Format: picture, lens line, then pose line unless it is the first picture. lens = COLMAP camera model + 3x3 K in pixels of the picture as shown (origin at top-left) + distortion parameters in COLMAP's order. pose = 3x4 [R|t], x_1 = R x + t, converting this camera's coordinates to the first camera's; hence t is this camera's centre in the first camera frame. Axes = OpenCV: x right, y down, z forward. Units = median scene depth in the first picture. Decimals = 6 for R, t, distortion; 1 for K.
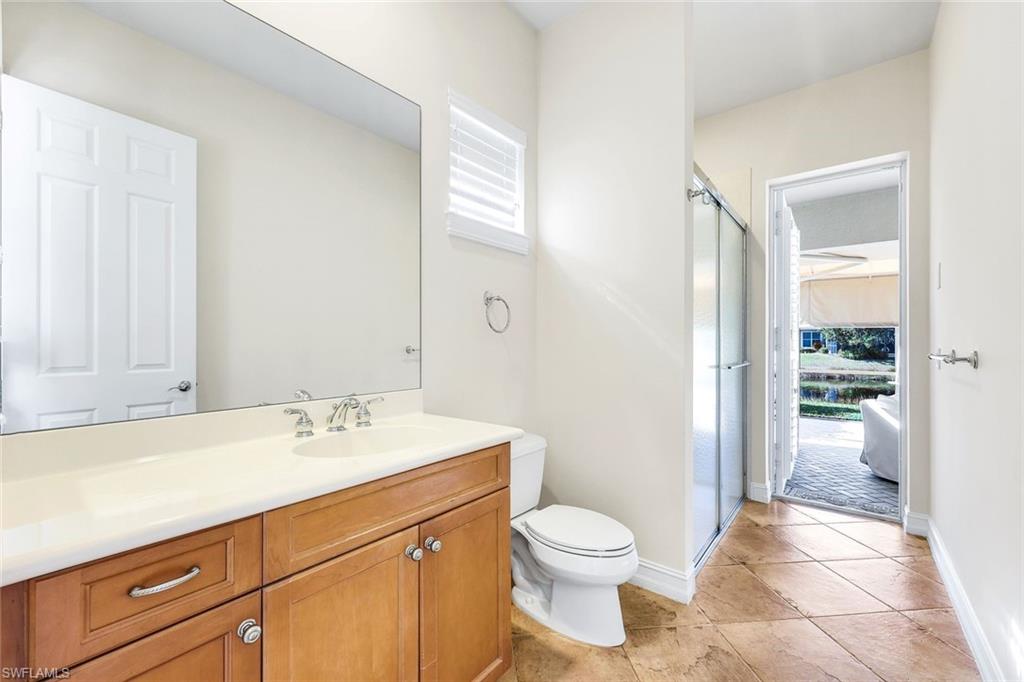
lens RADIAL K [[413.2, 0, 512.0], [0, 413.2, 341.0], [0, 0, 1]] dist [0.001193, 0.000149]
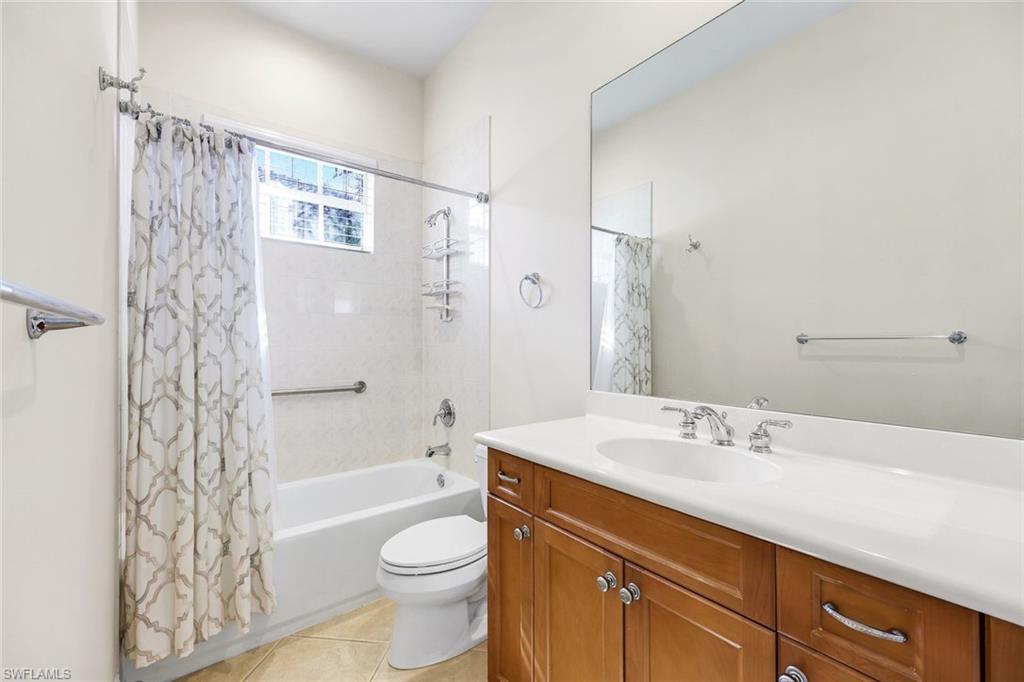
lens RADIAL K [[413.2, 0, 512.0], [0, 413.2, 341.0], [0, 0, 1]] dist [0.001193, 0.000149]
pose [[-0.209237, -0.012661, -0.977783, 0.470161], [-0.006587, 0.999912, -0.011538, 0.017384], [0.977843, 0.004026, -0.209302, 0.717853]]
